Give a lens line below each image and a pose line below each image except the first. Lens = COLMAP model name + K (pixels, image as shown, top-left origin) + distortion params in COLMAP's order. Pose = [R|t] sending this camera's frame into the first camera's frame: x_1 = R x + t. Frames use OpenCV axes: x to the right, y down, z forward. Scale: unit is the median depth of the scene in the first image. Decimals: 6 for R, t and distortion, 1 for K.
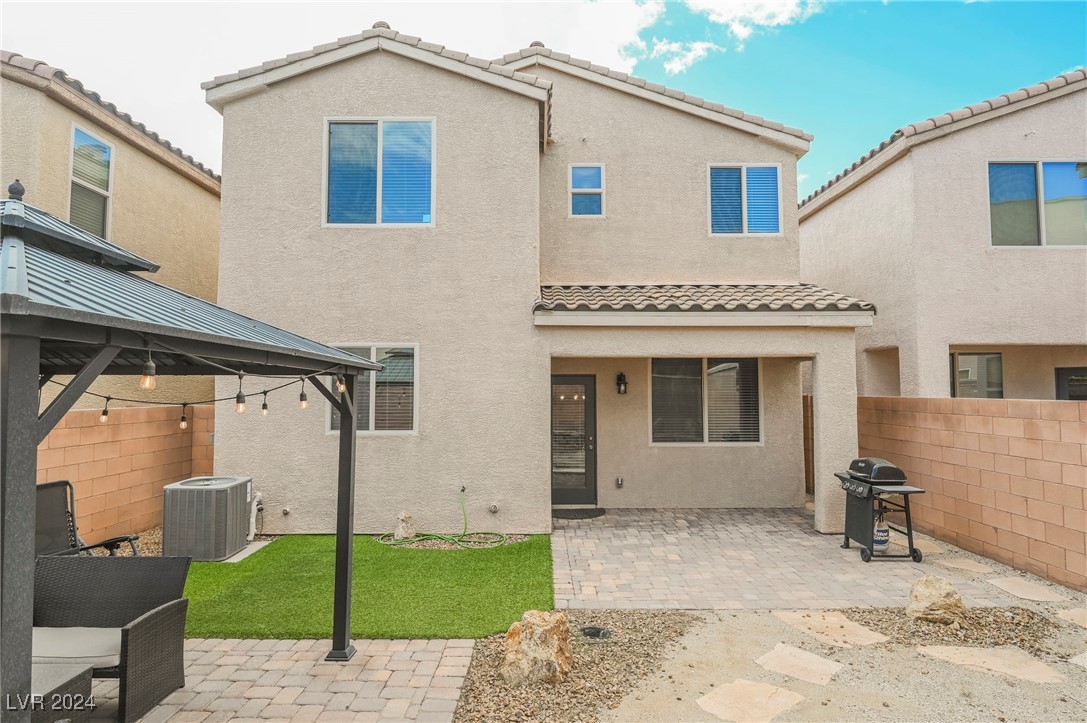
lens RADIAL K [[564.3, 0, 543.8], [0, 564.3, 362.1], [0, 0, 1]] dist [-0.001934, -0.000875]
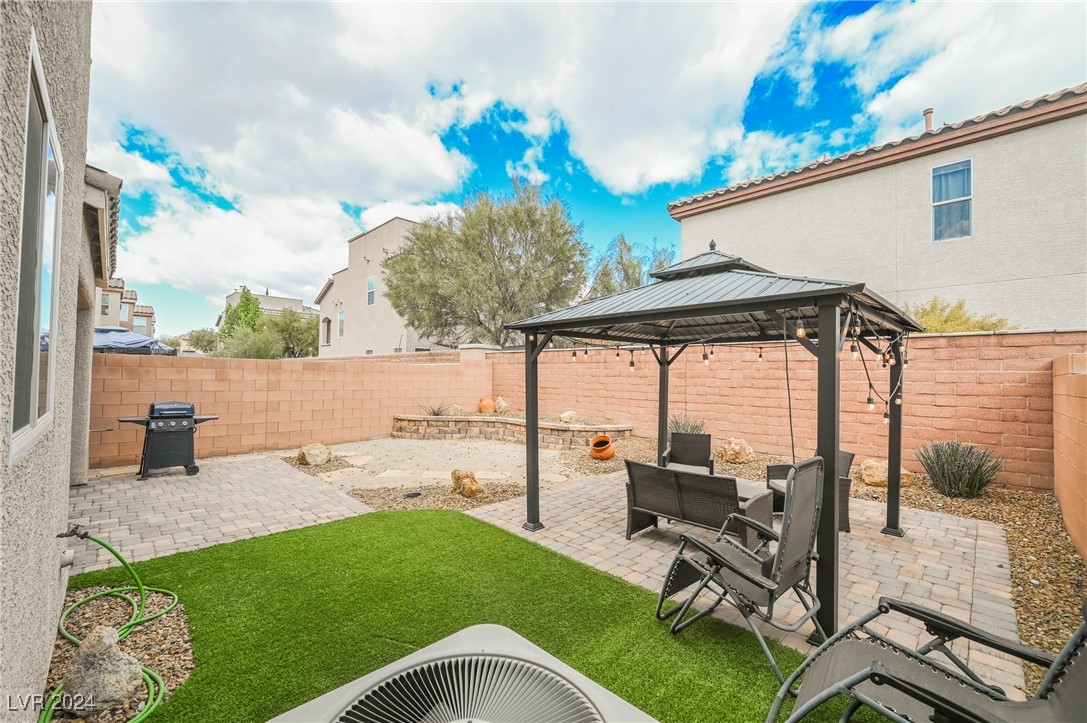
lens RADIAL K [[426.4, 0, 540.6], [0, 426.4, 365.0], [0, 0, 1]] dist [-0.004052, 0.000652]
pose [[-0.707575, 0.005673, 0.706616, -0.615282], [-0.051864, 0.996854, -0.059938, 0.091319], [-0.704733, -0.079058, -0.705054, 0.959637]]
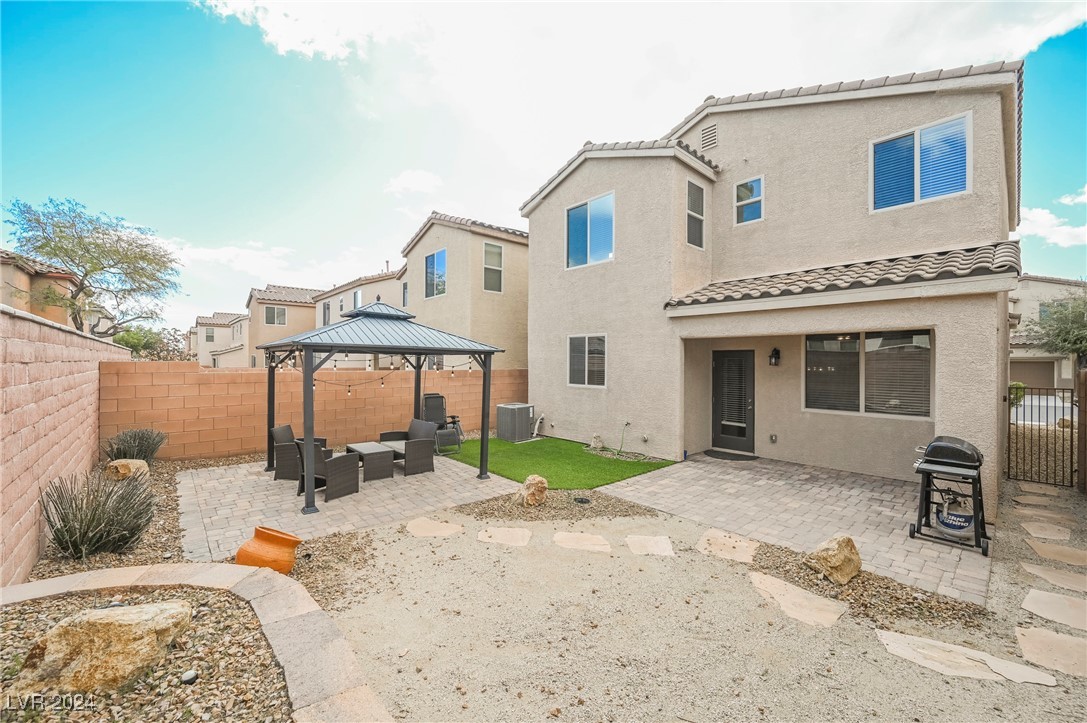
lens RADIAL K [[426.4, 0, 538.9], [0, 426.4, 361.4], [0, 0, 1]] dist [-0.004052, 0.000652]
pose [[0.661823, 0.005049, -0.749643, 0.579193], [0.032735, 0.998829, 0.035627, -0.002121], [0.748945, -0.048118, 0.660883, 0.026880]]
